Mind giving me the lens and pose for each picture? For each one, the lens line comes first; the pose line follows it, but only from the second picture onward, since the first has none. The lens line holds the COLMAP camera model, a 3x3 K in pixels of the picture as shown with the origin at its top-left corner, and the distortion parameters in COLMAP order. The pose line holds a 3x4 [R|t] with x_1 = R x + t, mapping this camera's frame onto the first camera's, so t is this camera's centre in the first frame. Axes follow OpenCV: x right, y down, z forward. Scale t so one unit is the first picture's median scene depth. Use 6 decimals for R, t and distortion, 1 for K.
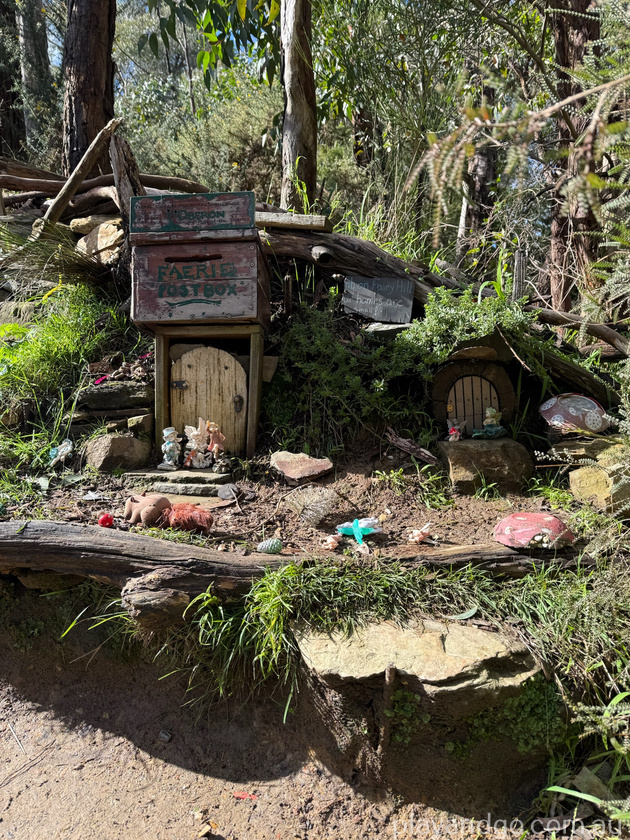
lens RADIAL K [[582.1, 0, 315.0], [0, 582.1, 420.0], [0, 0, 1]] dist [0.155898, -0.002919]
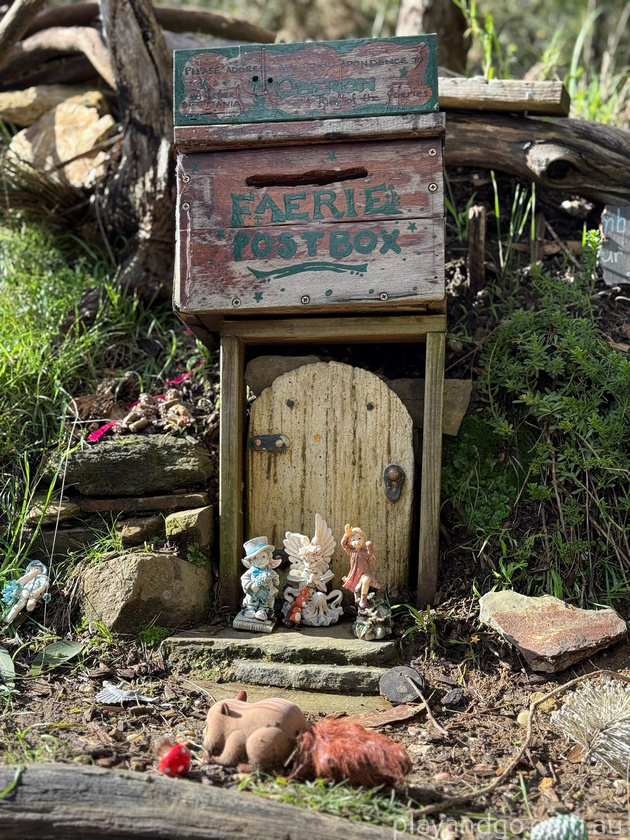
lens RADIAL K [[1147.4, 0, 315.0], [0, 1147.4, 420.0], [0, 0, 1]] dist [0.192395, 0.015780]
pose [[0.999907, -0.001702, -0.013505, -0.186736], [0.001090, 0.998978, -0.045190, -0.037949], [0.013568, 0.045171, 0.998887, 0.087838]]
